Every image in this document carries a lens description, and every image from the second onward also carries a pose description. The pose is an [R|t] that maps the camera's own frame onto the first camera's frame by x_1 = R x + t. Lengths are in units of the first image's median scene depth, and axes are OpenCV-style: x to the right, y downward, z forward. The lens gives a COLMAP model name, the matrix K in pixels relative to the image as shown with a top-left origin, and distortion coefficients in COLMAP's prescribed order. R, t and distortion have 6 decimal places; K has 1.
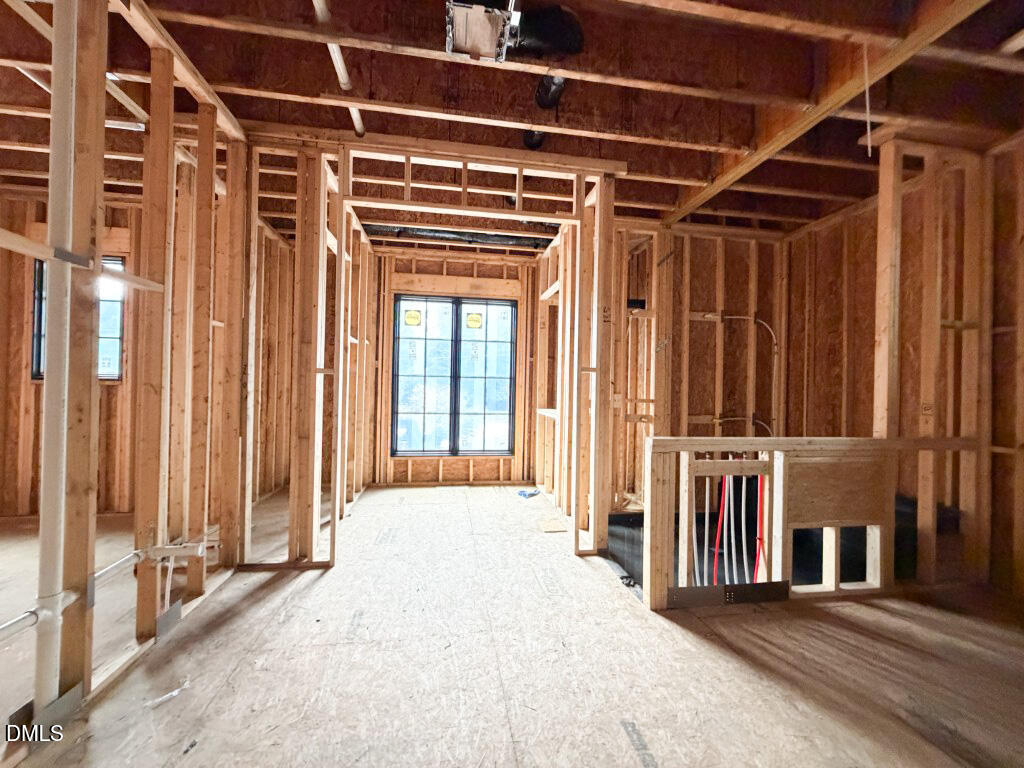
lens RADIAL K [[410.6, 0, 507.3], [0, 410.6, 378.9], [0, 0, 1]] dist [0.002220, -0.000691]
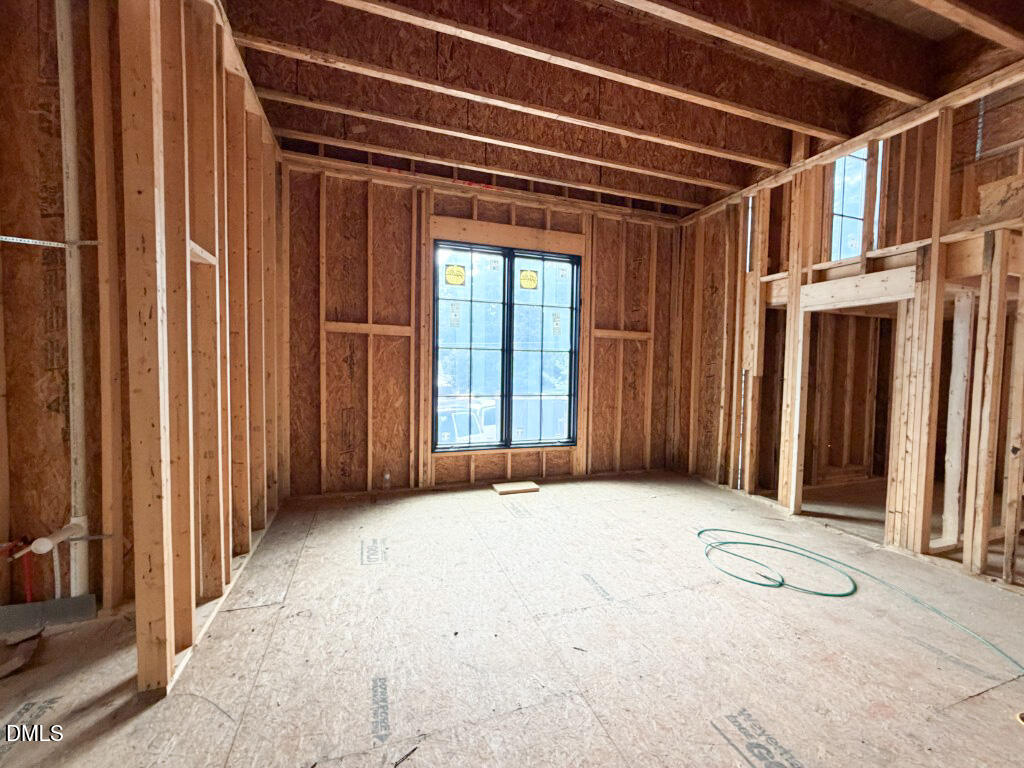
lens RADIAL K [[410.6, 0, 507.8], [0, 410.6, 385.4], [0, 0, 1]] dist [0.002220, -0.000691]
pose [[0.985816, -0.015038, 0.167154, -0.312498], [0.005886, 0.998463, 0.055112, 0.022902], [-0.167726, -0.053346, 0.984389, 0.259211]]
